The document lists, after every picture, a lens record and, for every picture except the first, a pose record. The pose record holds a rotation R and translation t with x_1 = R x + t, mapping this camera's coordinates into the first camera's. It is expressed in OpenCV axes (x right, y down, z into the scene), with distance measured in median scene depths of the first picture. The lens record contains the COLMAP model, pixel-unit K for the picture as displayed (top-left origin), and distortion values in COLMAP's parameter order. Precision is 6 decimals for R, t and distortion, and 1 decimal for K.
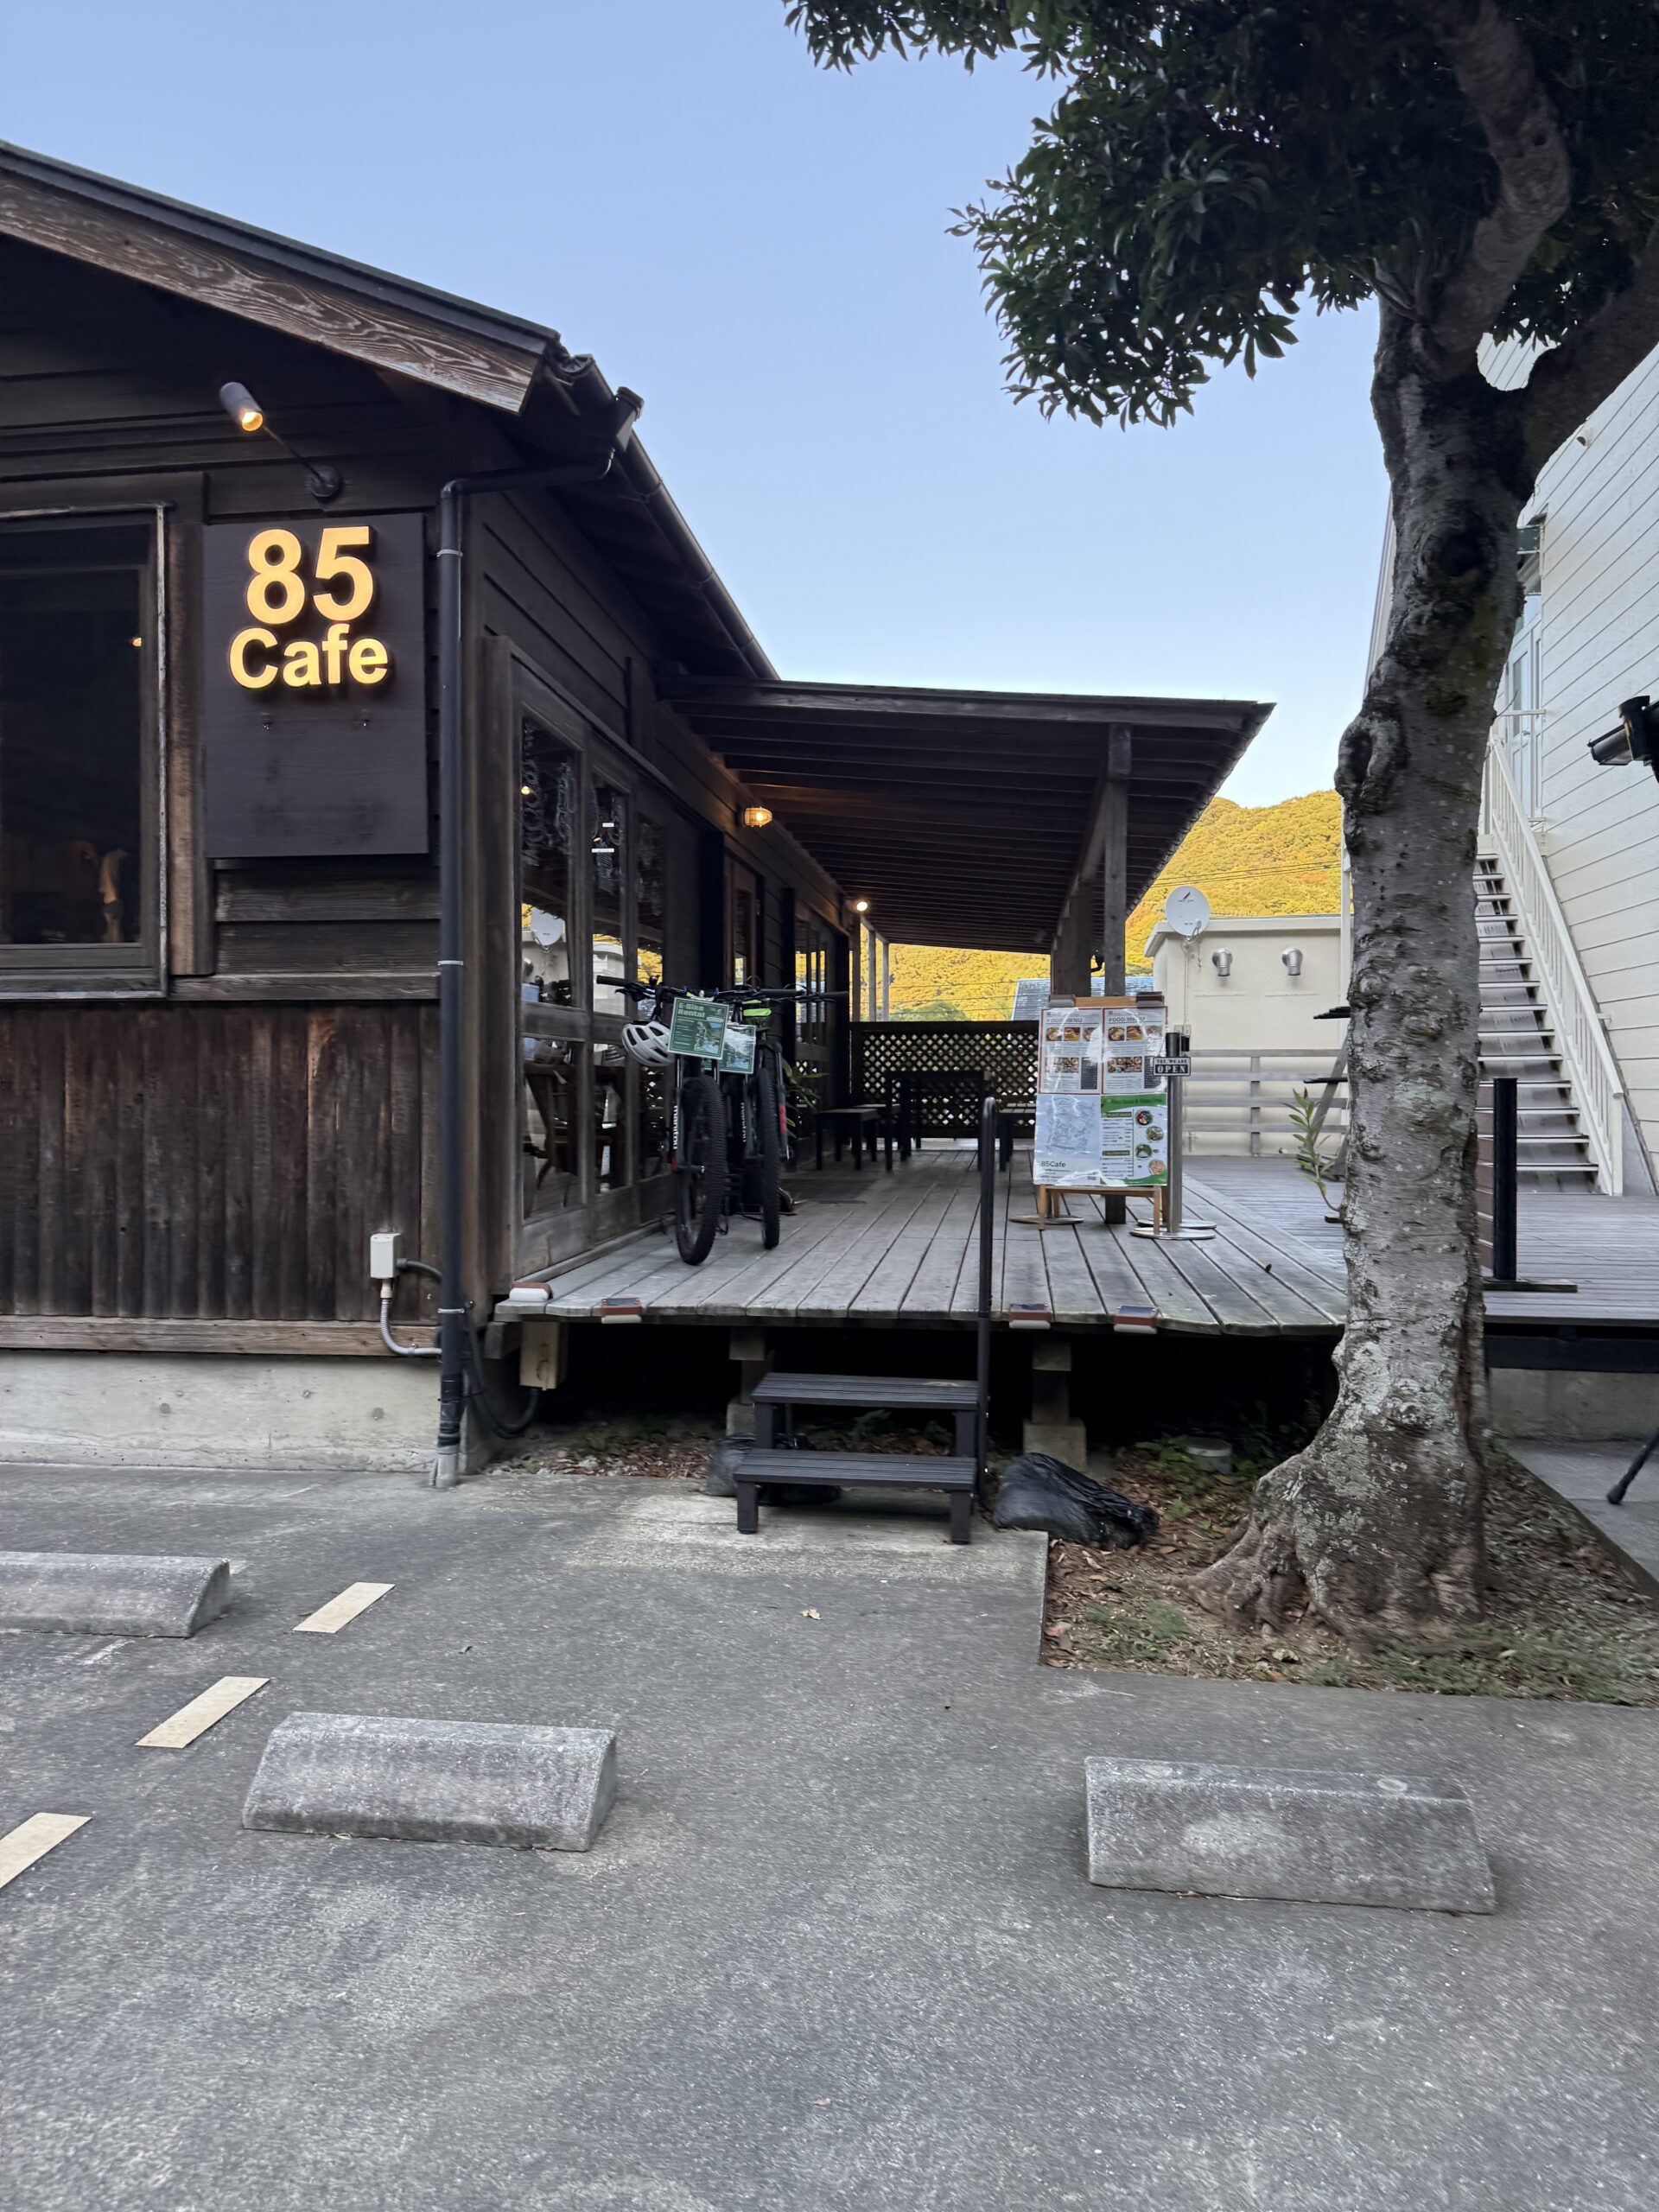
lens RADIAL K [[1553.1, 0, 821.7], [0, 1553.1, 1101.7], [0, 0, 1]] dist [0.003095, -0.003075]
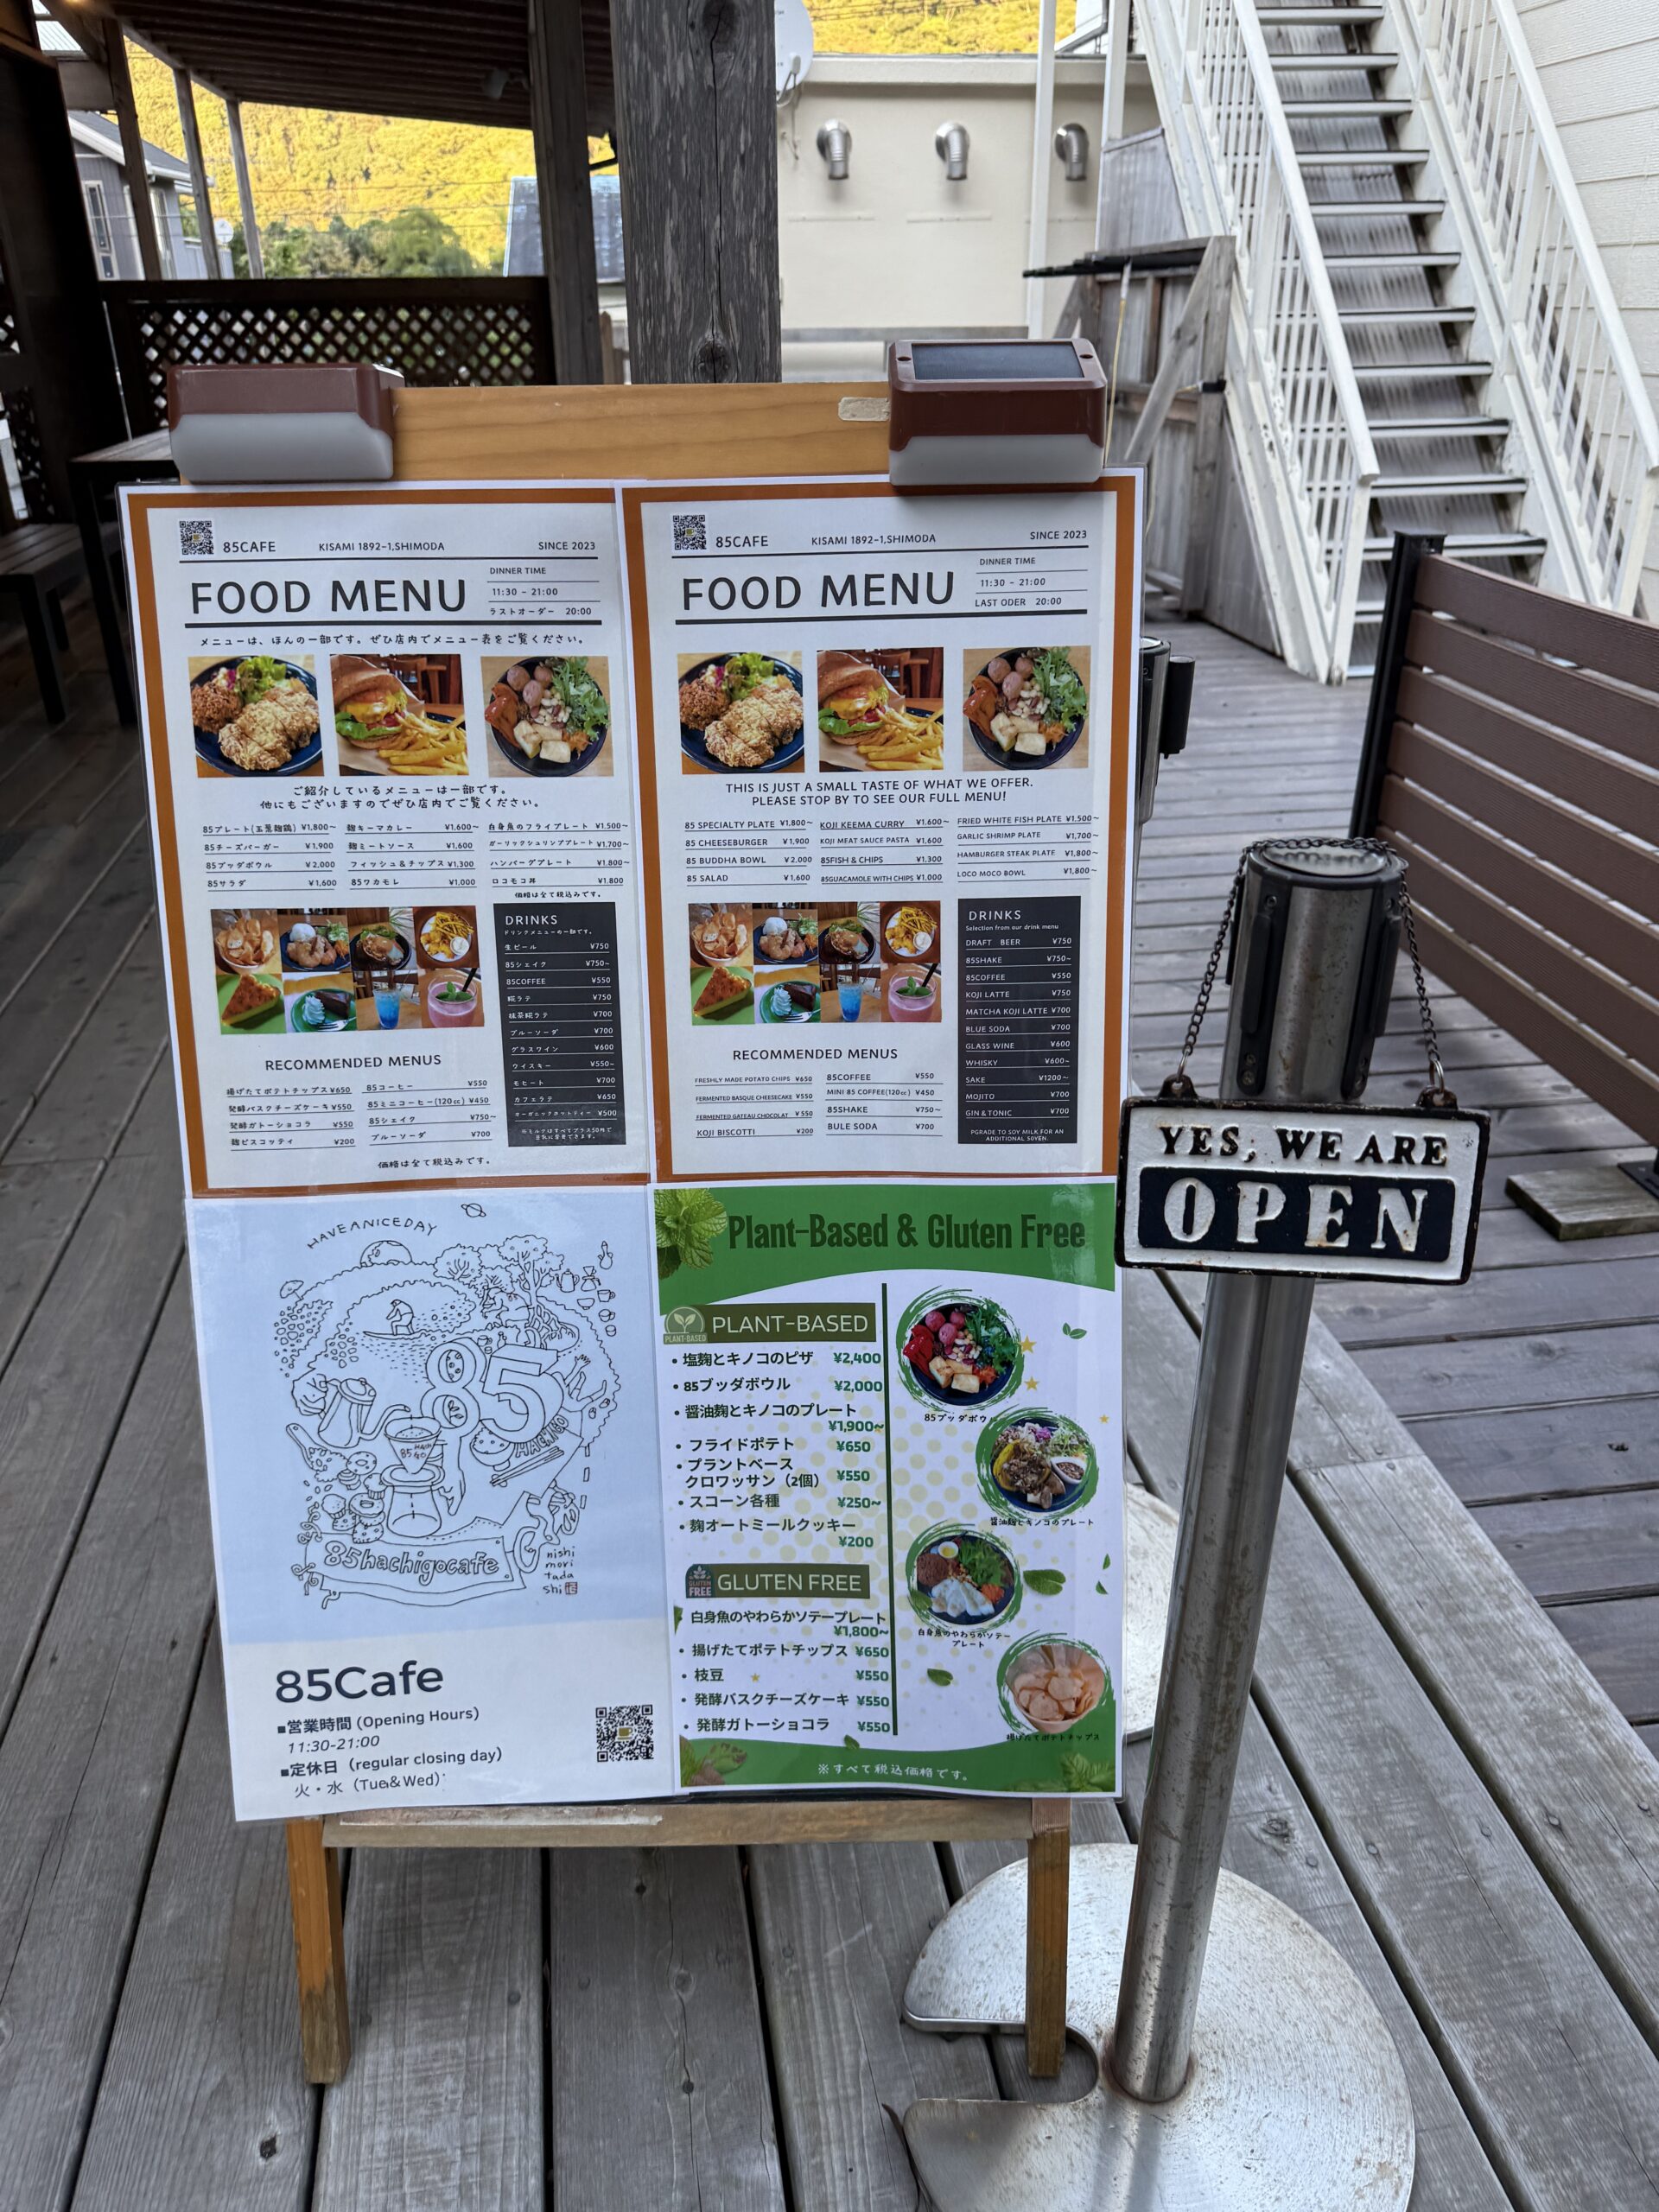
lens RADIAL K [[1553.1, 0, 824.5], [0, 1553.1, 1117.2], [0, 0, 1]] dist [0.003095, -0.003075]
pose [[0.958669, -0.135172, 0.250365, 0.160298], [0.008523, 0.893190, 0.449599, -0.072151], [-0.284397, -0.428882, 0.857425, 0.877922]]
